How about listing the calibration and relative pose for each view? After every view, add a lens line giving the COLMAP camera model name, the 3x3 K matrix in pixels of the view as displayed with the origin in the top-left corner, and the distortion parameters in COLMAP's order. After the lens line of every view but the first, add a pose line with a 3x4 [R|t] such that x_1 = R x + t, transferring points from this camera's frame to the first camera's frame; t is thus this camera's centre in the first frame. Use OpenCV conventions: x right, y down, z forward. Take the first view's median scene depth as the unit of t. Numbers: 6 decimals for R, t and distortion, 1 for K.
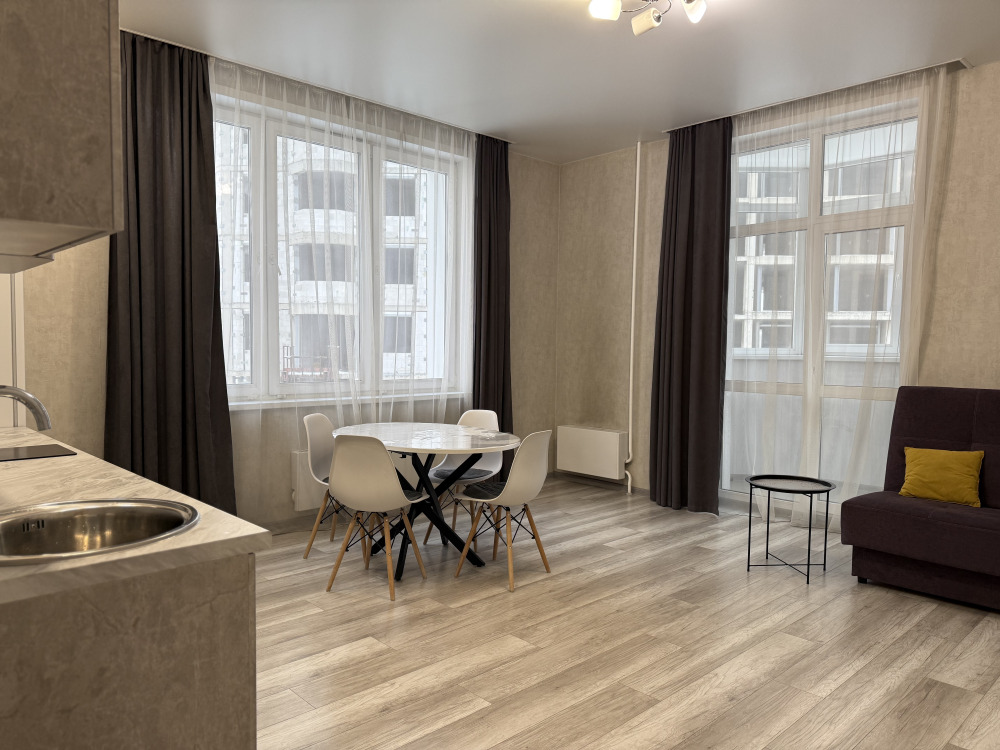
lens RADIAL K [[702.7, 0, 499.3], [0, 702.7, 380.6], [0, 0, 1]] dist [0.063030, -0.072303]
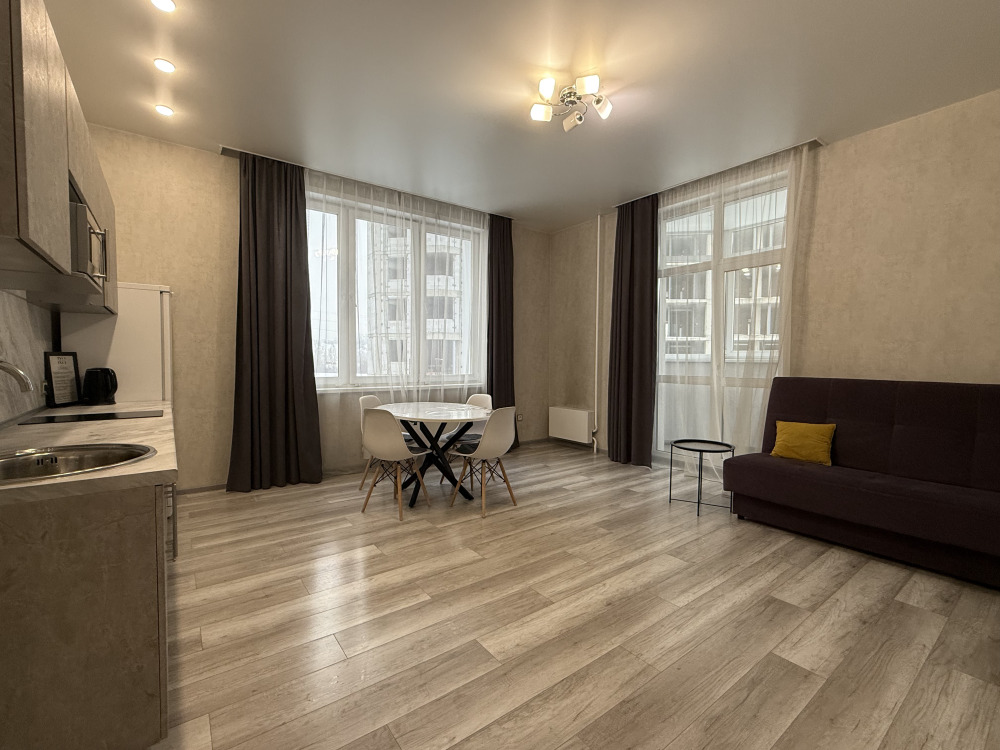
lens RADIAL K [[439.1, 0, 500.0], [0, 439.1, 375.0], [0, 0, 1]] dist [0.000065, 0.000315]
pose [[0.993128, -0.001535, -0.117021, 0.146729], [-0.000259, 0.999883, -0.015312, 0.018878], [0.117030, 0.015238, 0.993011, 0.098317]]
